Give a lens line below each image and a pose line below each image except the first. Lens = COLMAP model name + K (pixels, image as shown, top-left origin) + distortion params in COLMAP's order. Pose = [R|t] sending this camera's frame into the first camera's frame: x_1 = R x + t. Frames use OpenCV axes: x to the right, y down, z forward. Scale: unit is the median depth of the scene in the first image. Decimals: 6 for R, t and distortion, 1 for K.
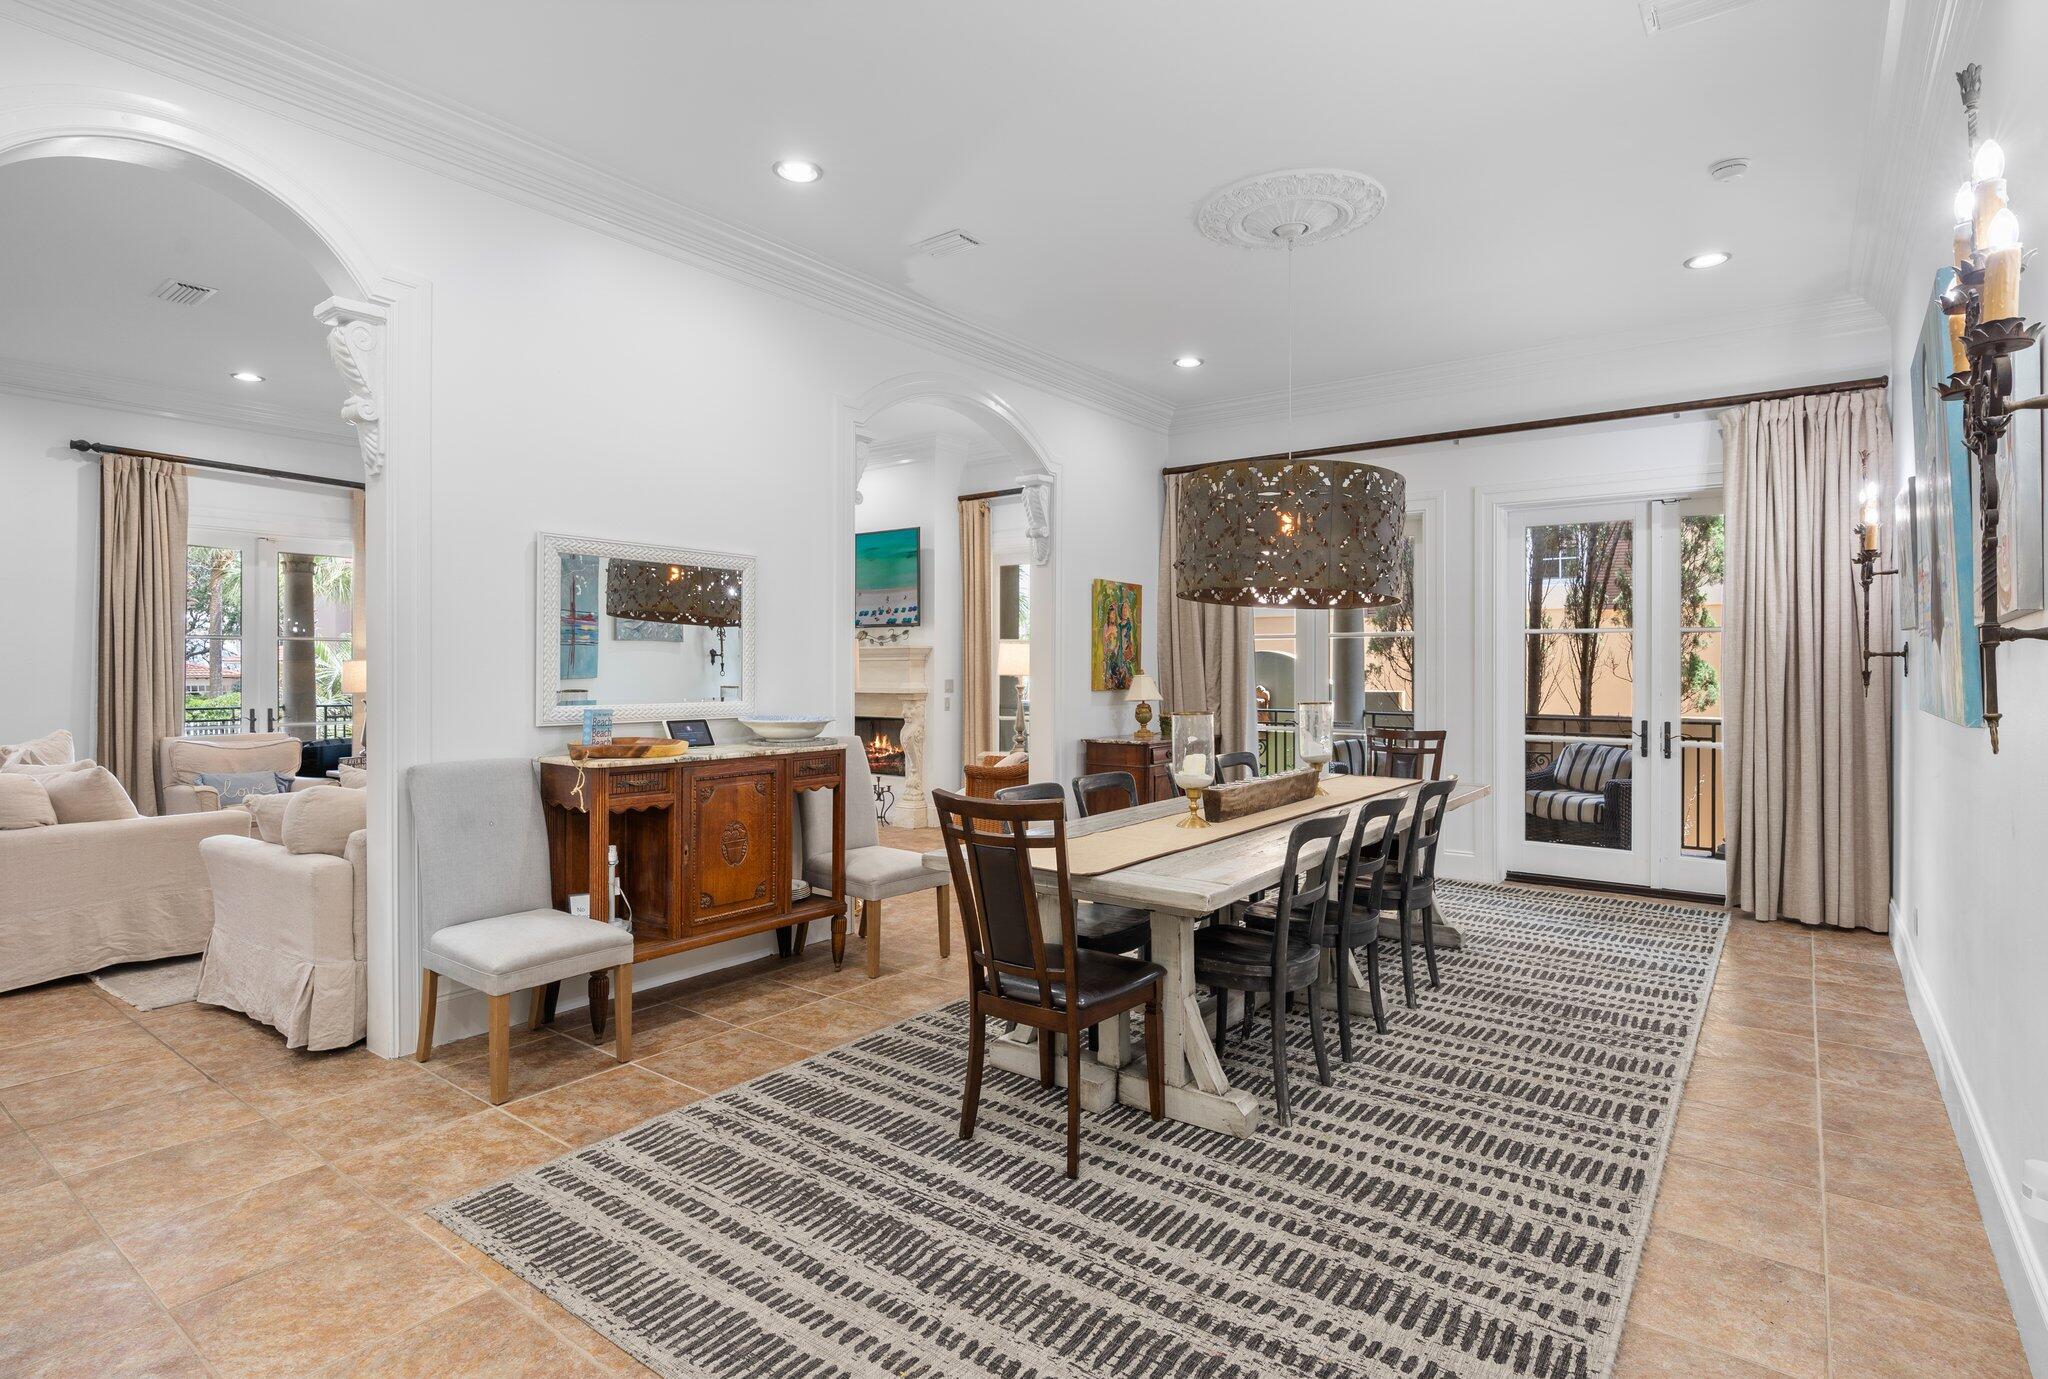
lens RADIAL K [[1041.4, 0, 1023.3], [0, 1041.4, 670.5], [0, 0, 1]] dist [-0.020467, -0.000660]
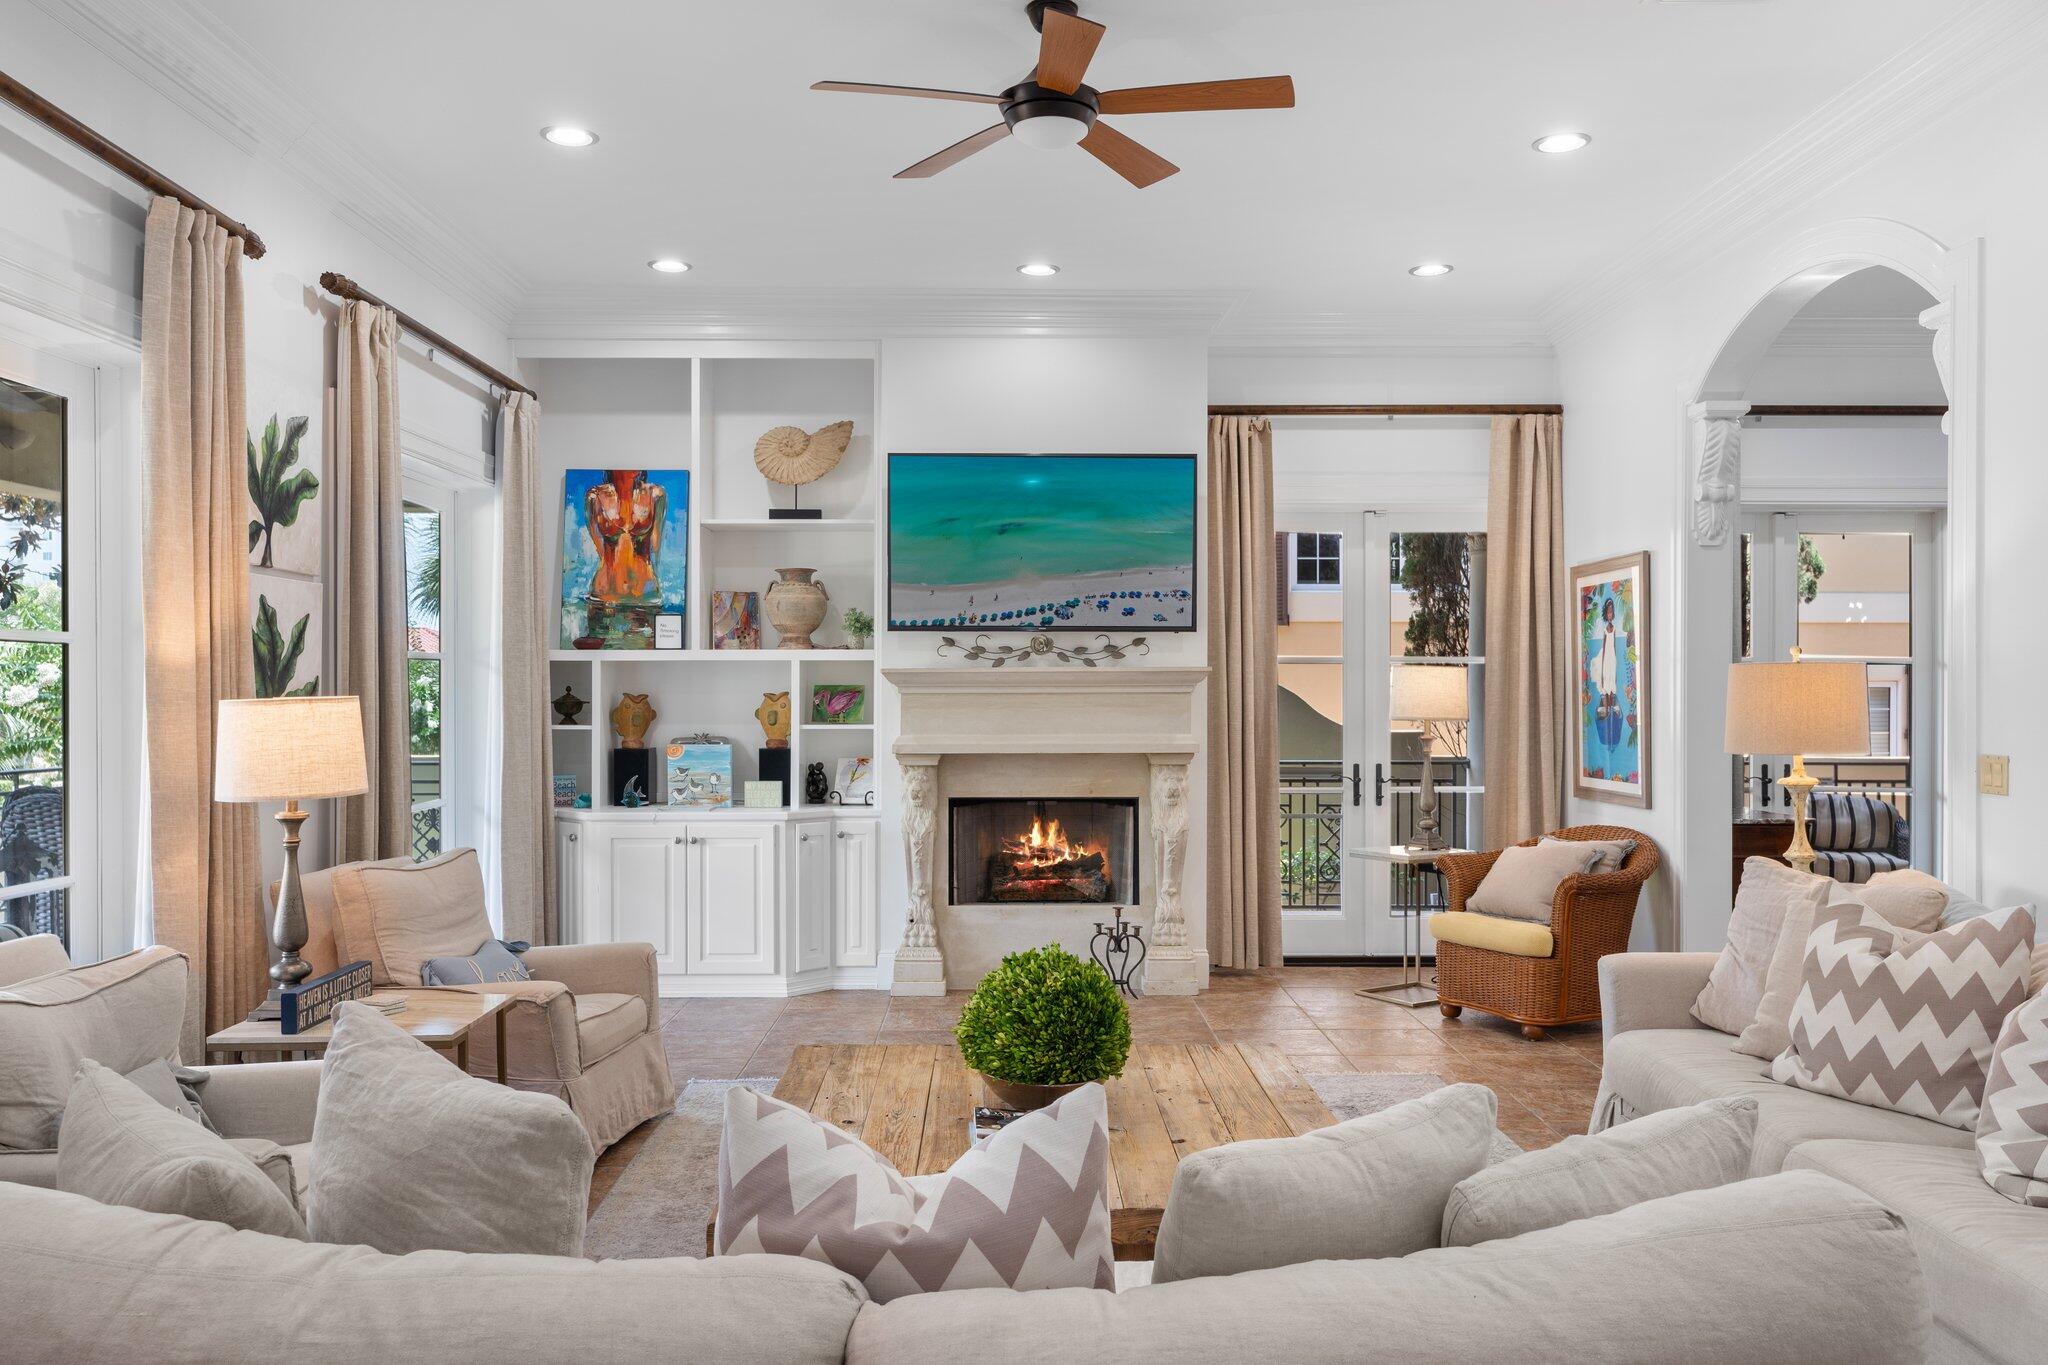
lens RADIAL K [[1577.2, 0, 1023.6], [0, 1577.2, 693.5], [0, 0, 1]] dist [-0.042828, 0.011417]
pose [[0.785703, -0.000821, 0.618603, -0.841423], [-0.000134, 0.999999, 0.001497, -0.013826], [-0.618603, -0.001259, 0.785702, 0.480751]]
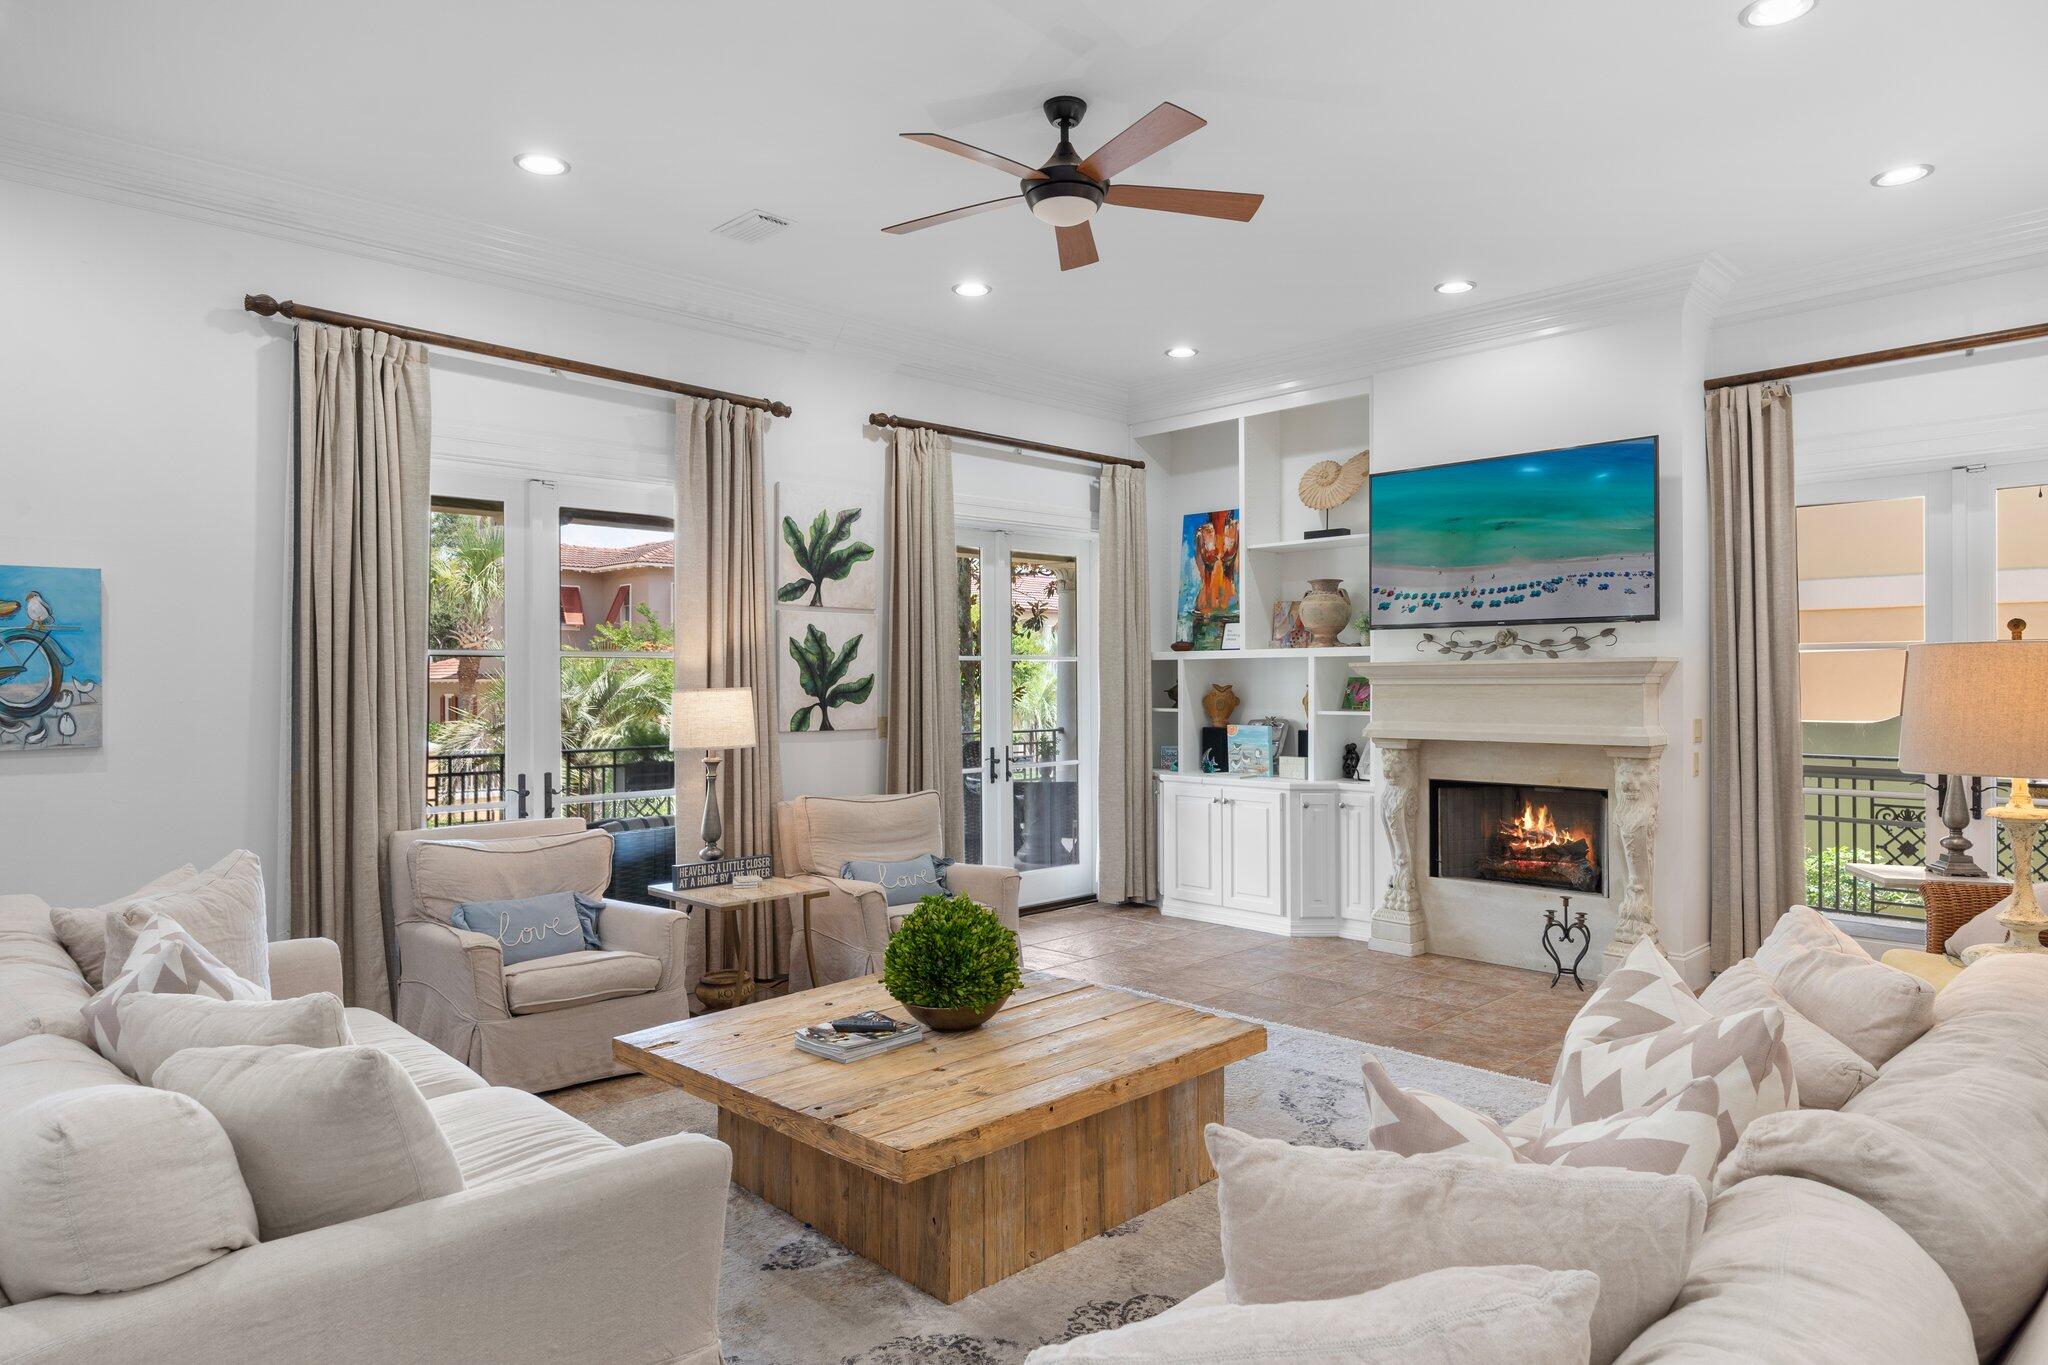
lens RADIAL K [[1225.6, 0, 1016.2], [0, 1225.6, 677.8], [0, 0, 1]] dist [-0.022595, 0.003890]
pose [[0.985712, -0.003124, -0.168409, -0.387643], [0.002689, 0.999992, -0.002809, -0.015409], [0.168416, 0.002316, 0.985713, 0.398746]]
